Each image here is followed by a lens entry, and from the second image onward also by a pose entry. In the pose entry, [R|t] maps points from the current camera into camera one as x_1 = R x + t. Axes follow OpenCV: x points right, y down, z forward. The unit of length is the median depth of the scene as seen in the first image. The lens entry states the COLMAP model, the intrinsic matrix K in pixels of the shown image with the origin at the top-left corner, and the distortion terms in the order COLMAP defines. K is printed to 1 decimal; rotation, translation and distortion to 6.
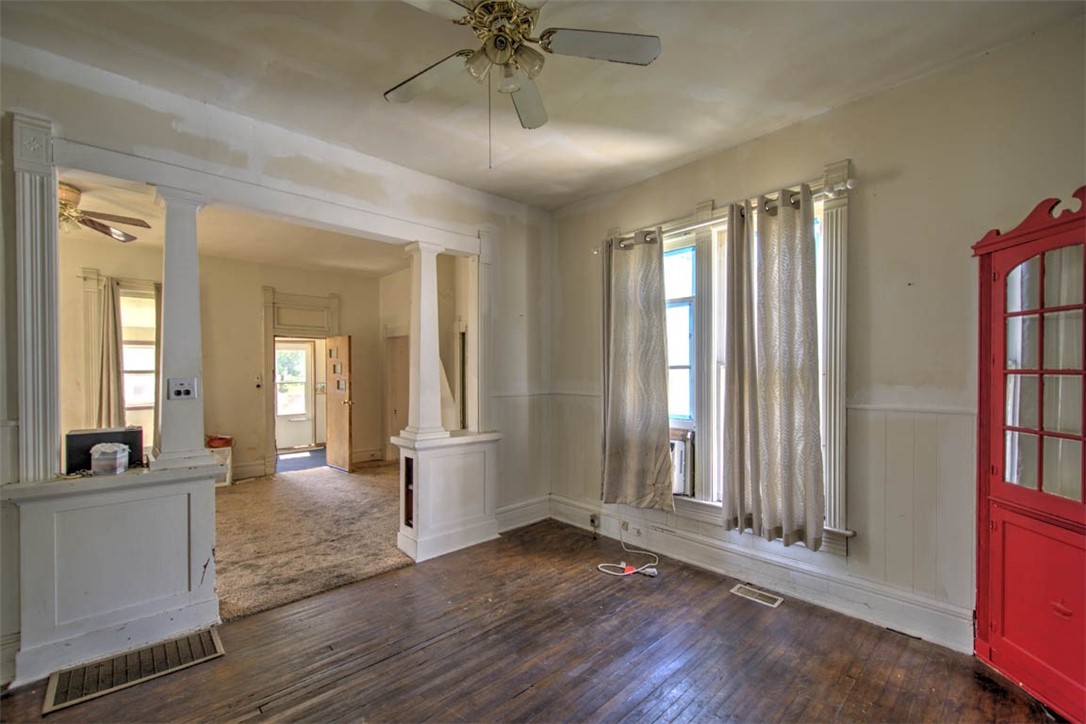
lens RADIAL K [[461.1, 0, 542.0], [0, 461.1, 373.7], [0, 0, 1]] dist [0.001246, 0.000244]
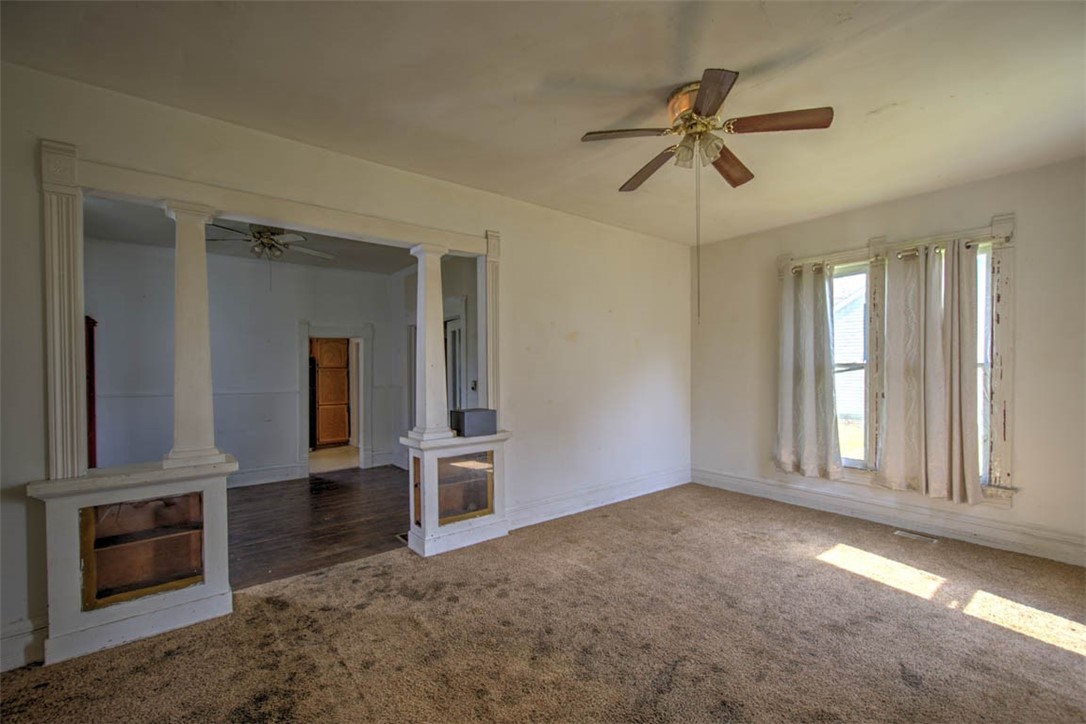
lens RADIAL K [[461.1, 0, 542.0], [0, 461.1, 373.7], [0, 0, 1]] dist [0.001246, 0.000244]
pose [[-0.997295, 0.010559, 0.072743, -1.140888], [0.011107, 0.999913, 0.007128, -0.006489], [-0.072662, 0.007916, -0.997325, 2.233060]]
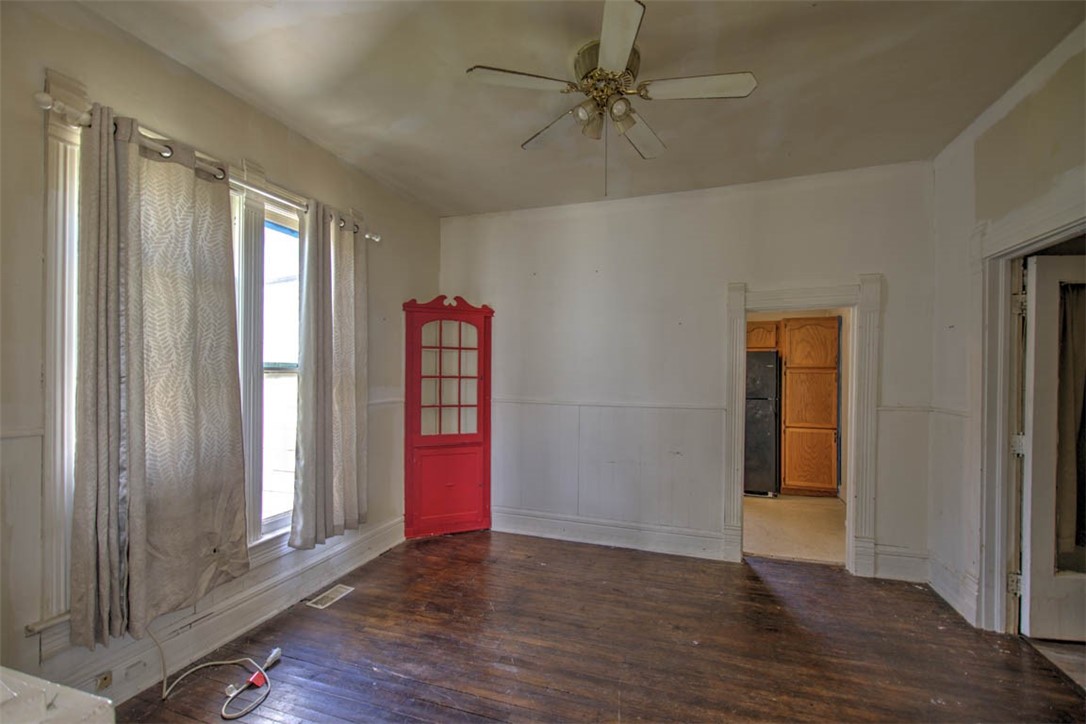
lens RADIAL K [[461.1, 0, 542.0], [0, 461.1, 373.7], [0, 0, 1]] dist [0.001246, 0.000244]
pose [[-0.465825, -0.009528, 0.884825, -0.660010], [-0.004622, 0.999955, 0.008334, -0.026692], [-0.884865, -0.000207, -0.465848, 1.061239]]
